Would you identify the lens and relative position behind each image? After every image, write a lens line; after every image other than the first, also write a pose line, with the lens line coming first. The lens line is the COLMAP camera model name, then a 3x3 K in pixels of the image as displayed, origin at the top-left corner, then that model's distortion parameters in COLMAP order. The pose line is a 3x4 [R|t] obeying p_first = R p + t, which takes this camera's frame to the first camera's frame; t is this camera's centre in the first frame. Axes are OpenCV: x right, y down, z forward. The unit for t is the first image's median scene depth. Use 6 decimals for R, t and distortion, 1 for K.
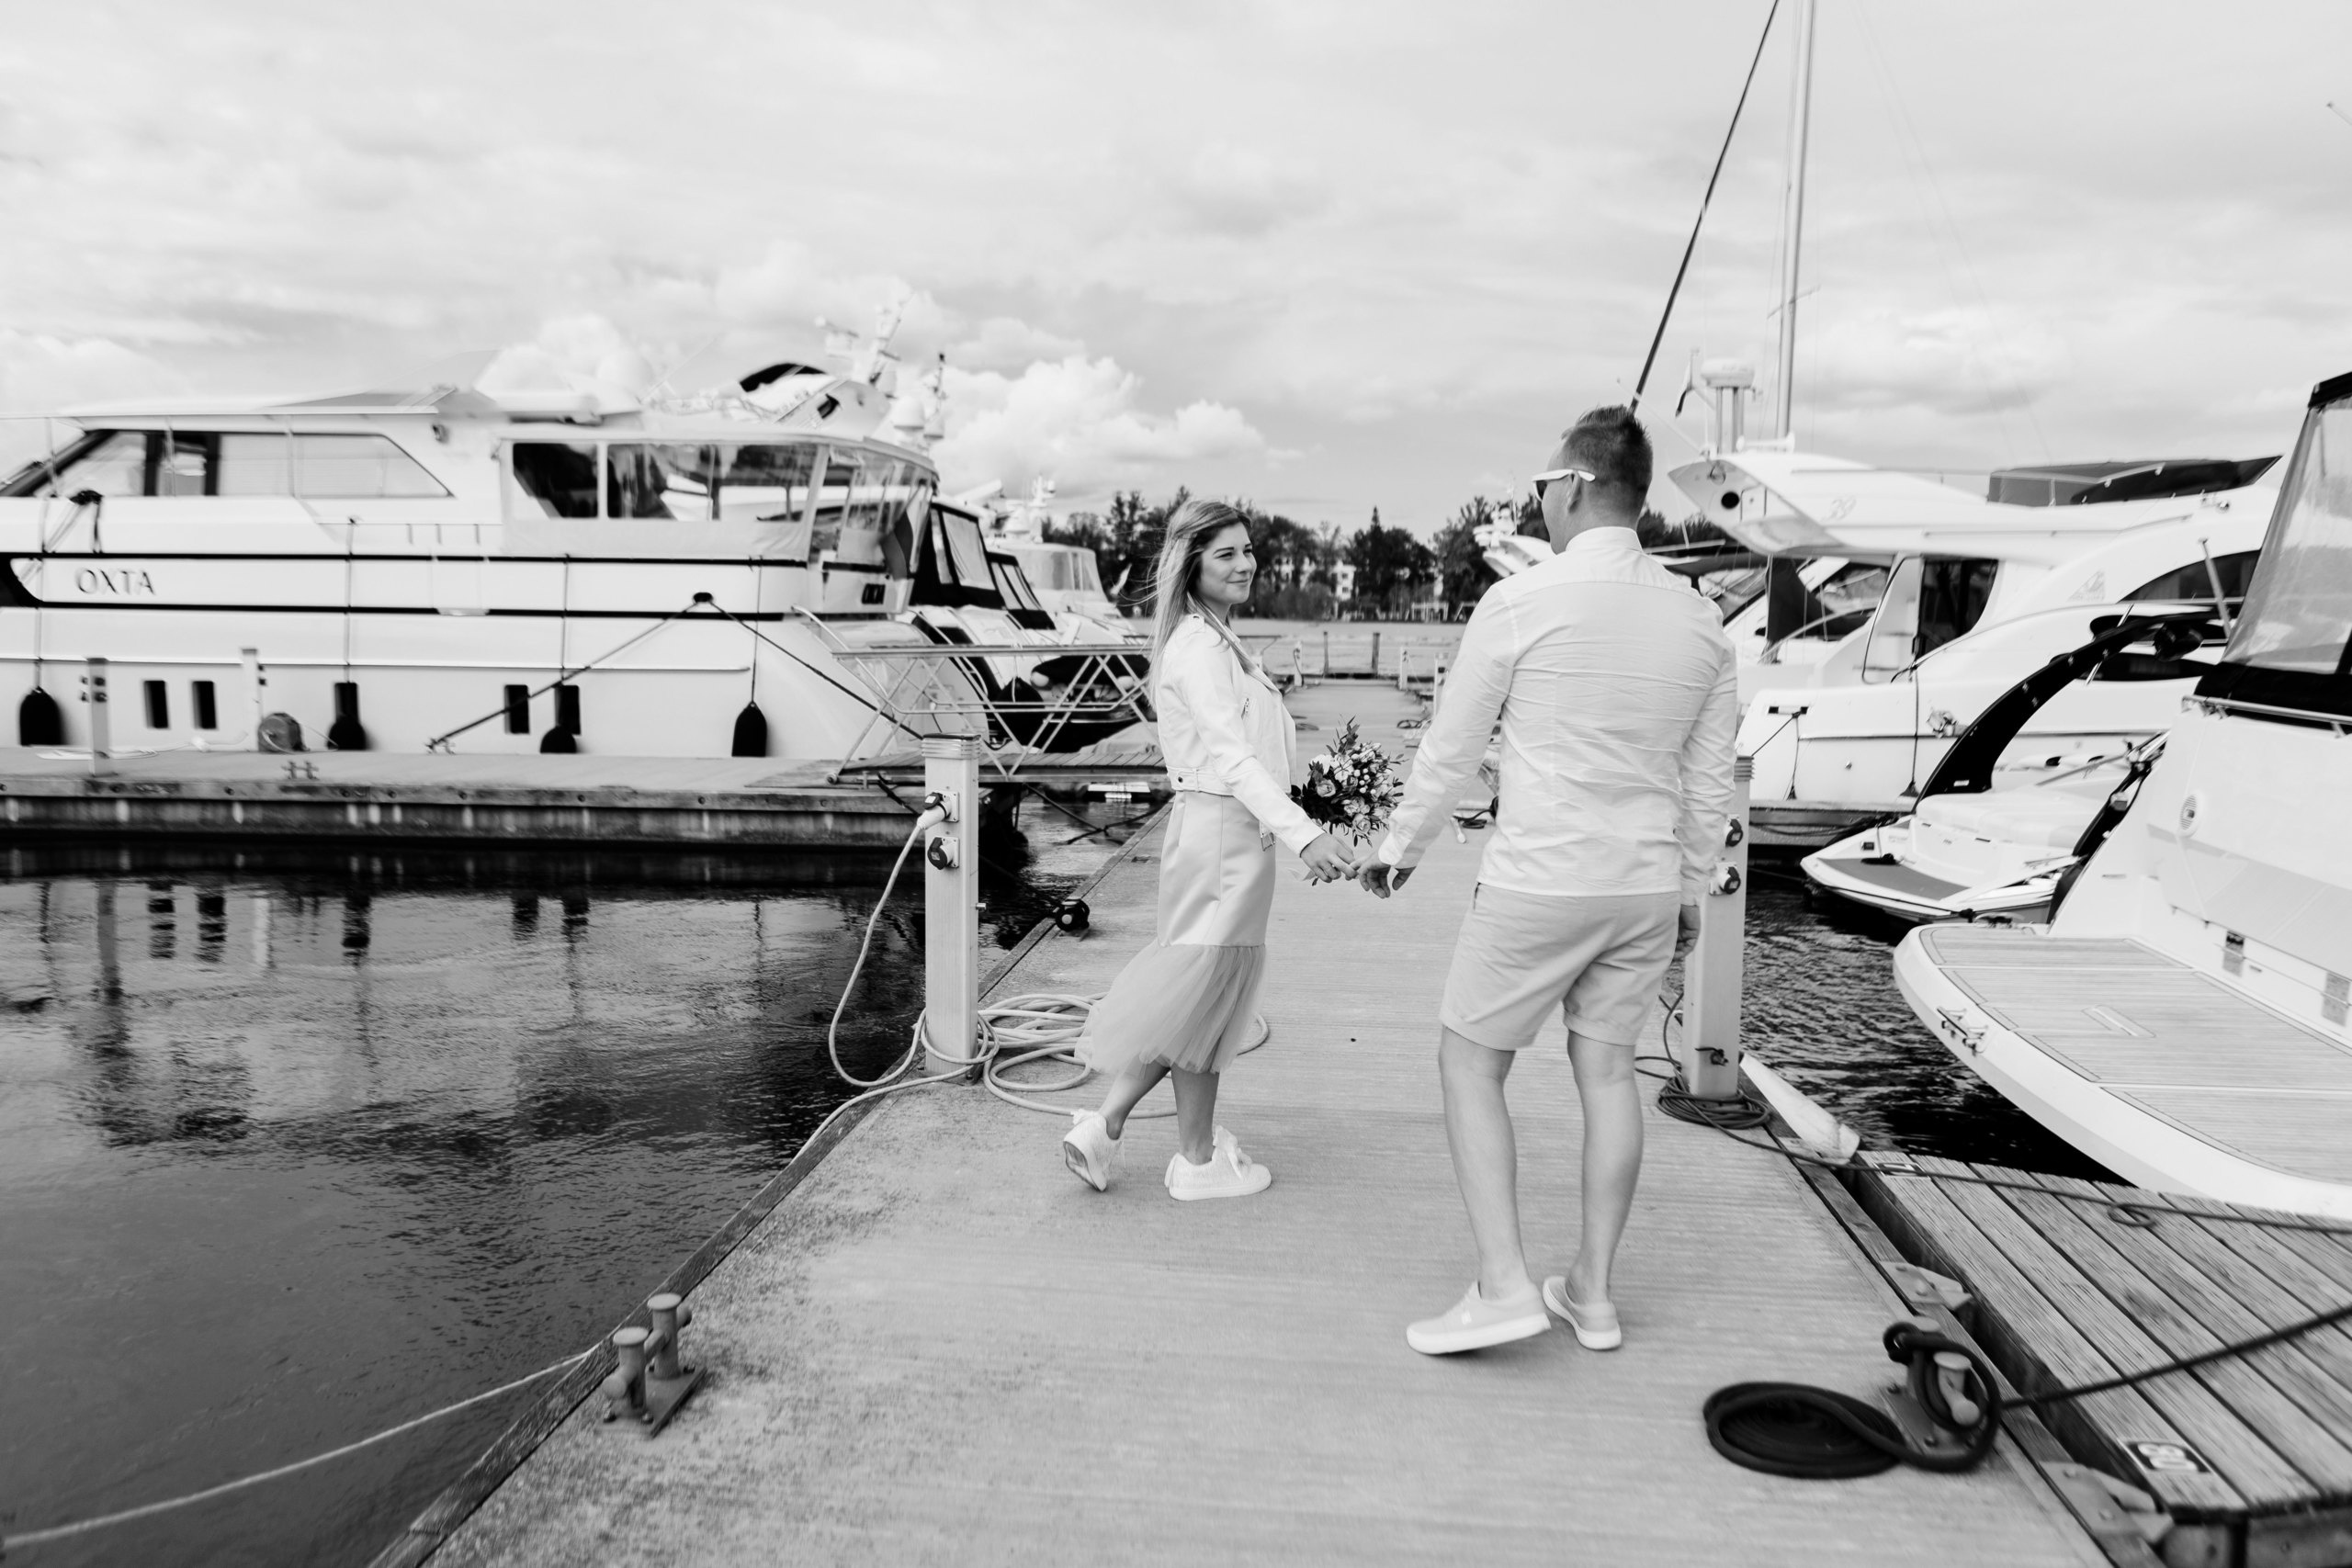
lens RADIAL K [[1734.9, 0, 1176.0], [0, 1734.9, 784.0], [0, 0, 1]] dist [-0.028024, 0.009752]
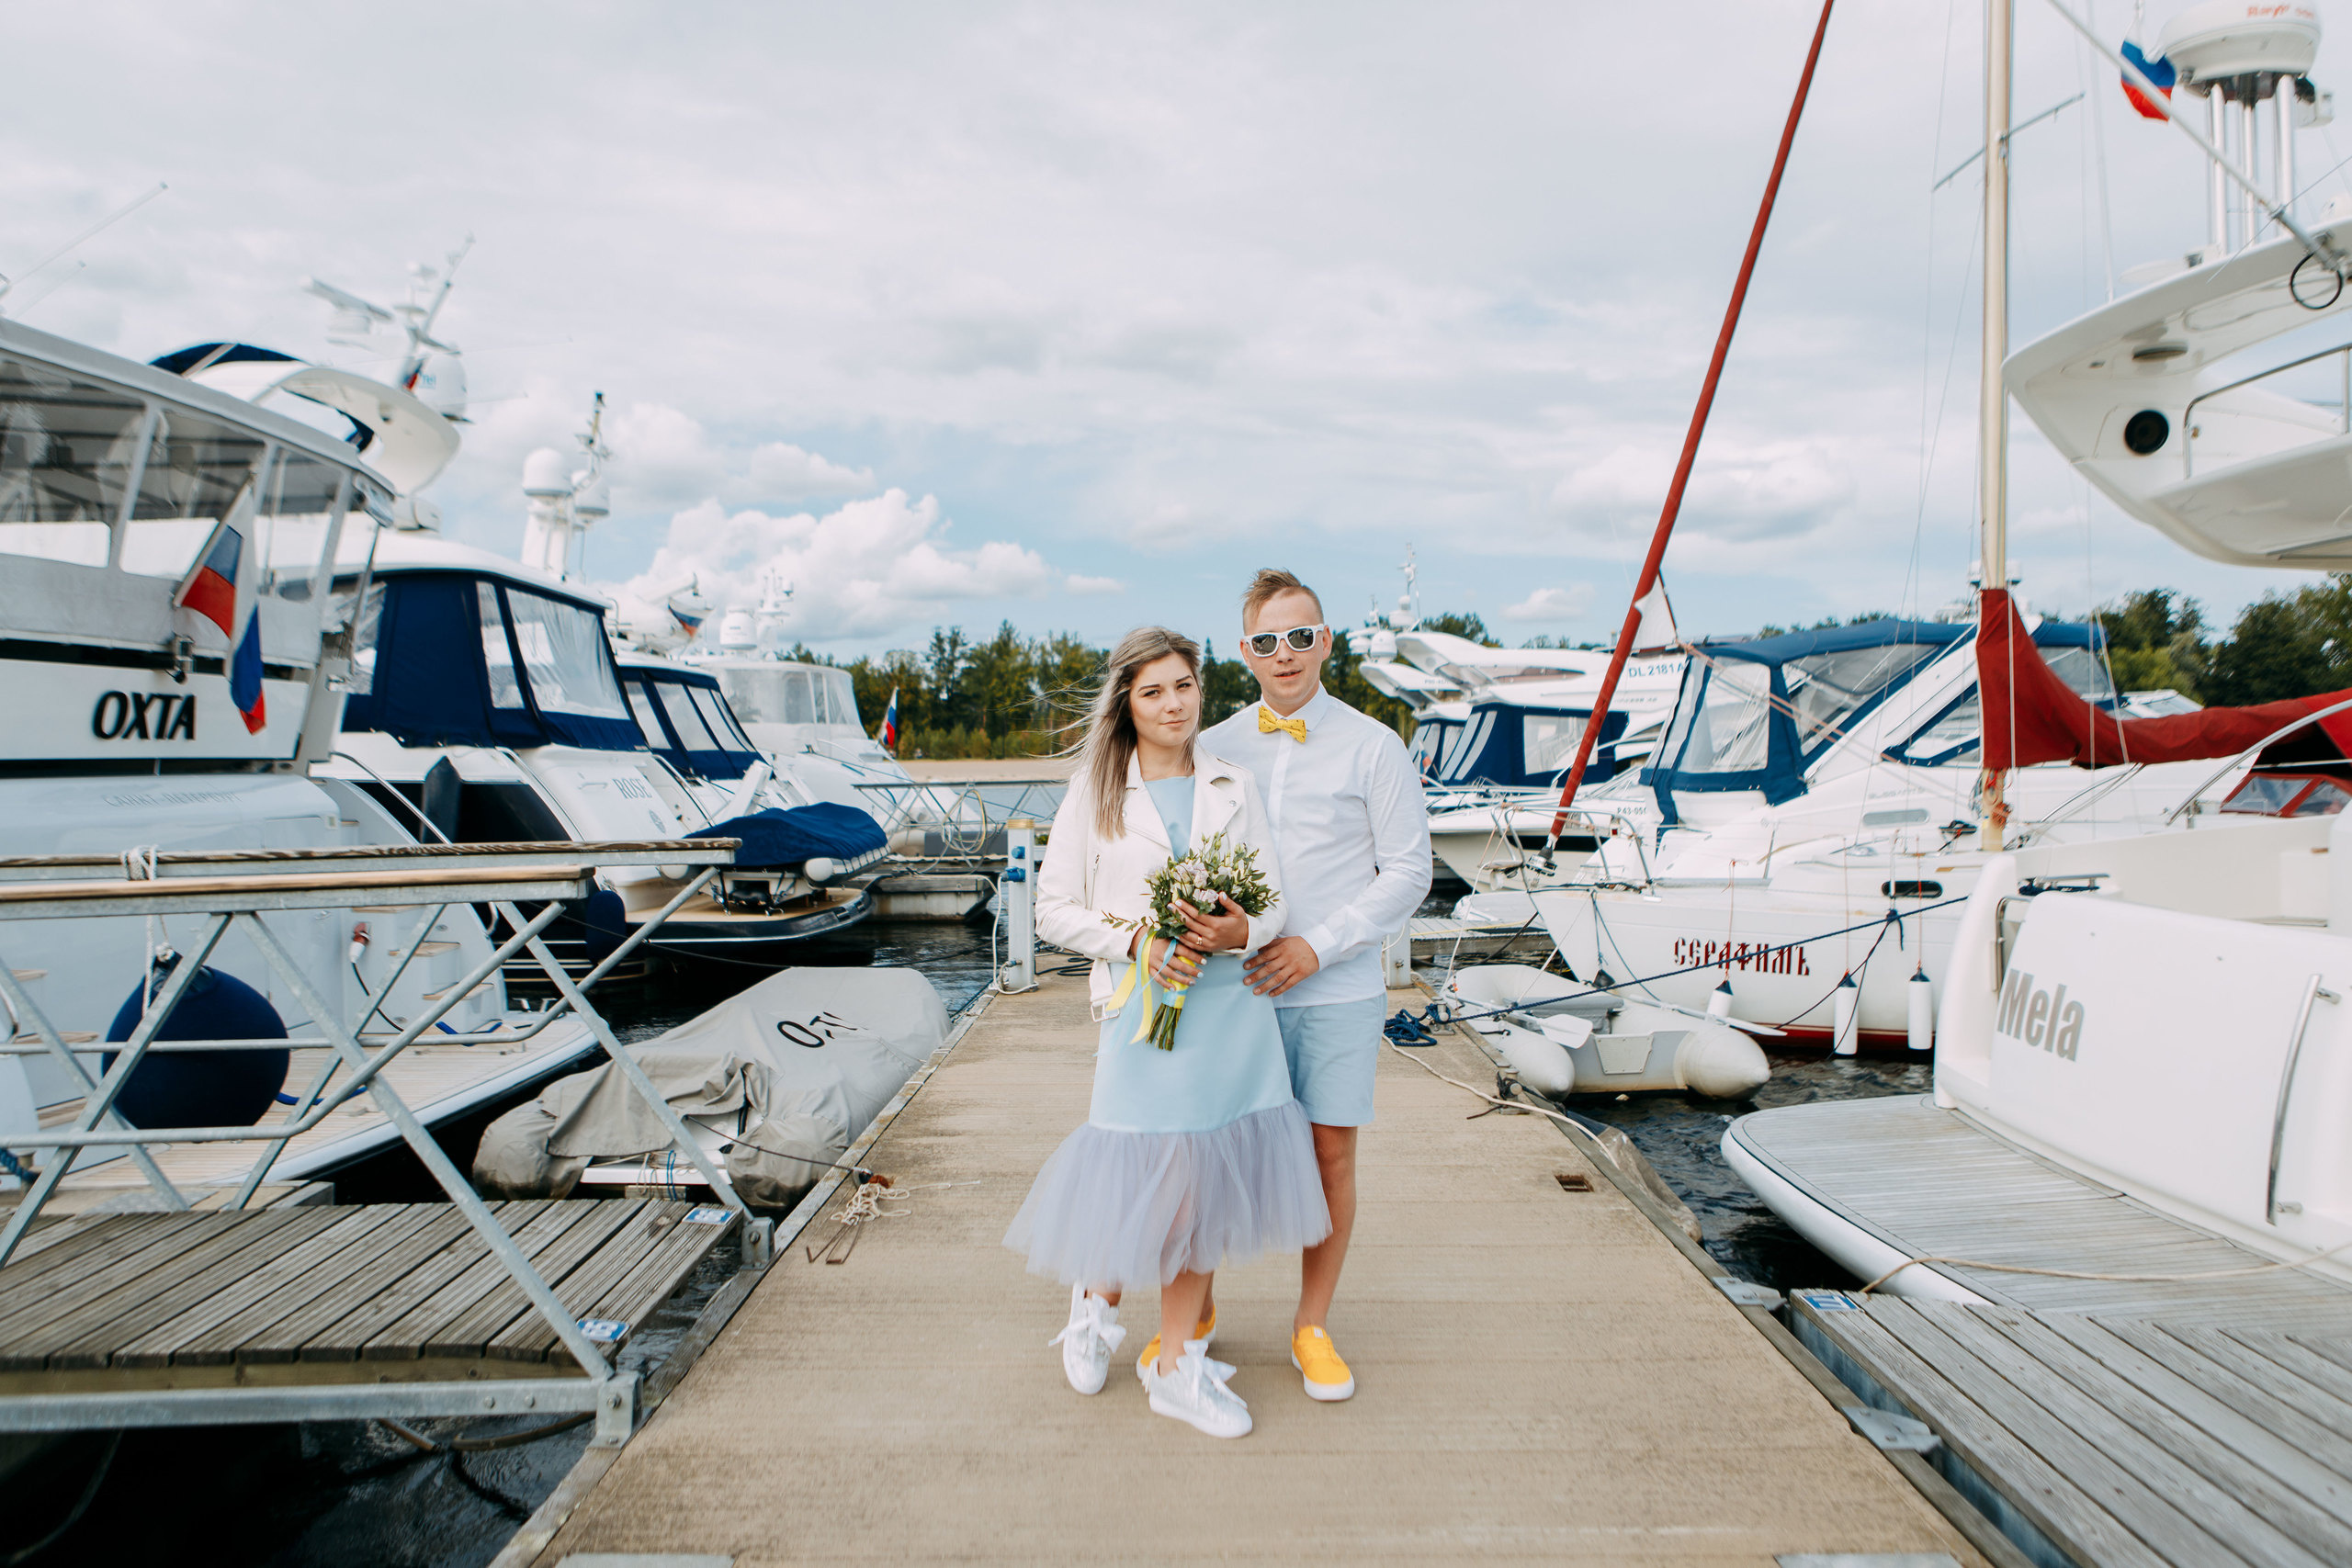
lens RADIAL K [[1734.9, 0, 1176.0], [0, 1734.9, 784.0], [0, 0, 1]] dist [-0.028024, 0.009752]
pose [[0.995205, -0.027756, 0.093789, 0.021842], [0.035141, 0.996332, -0.078028, -0.023359], [-0.091279, 0.080950, 0.992530, 0.256262]]
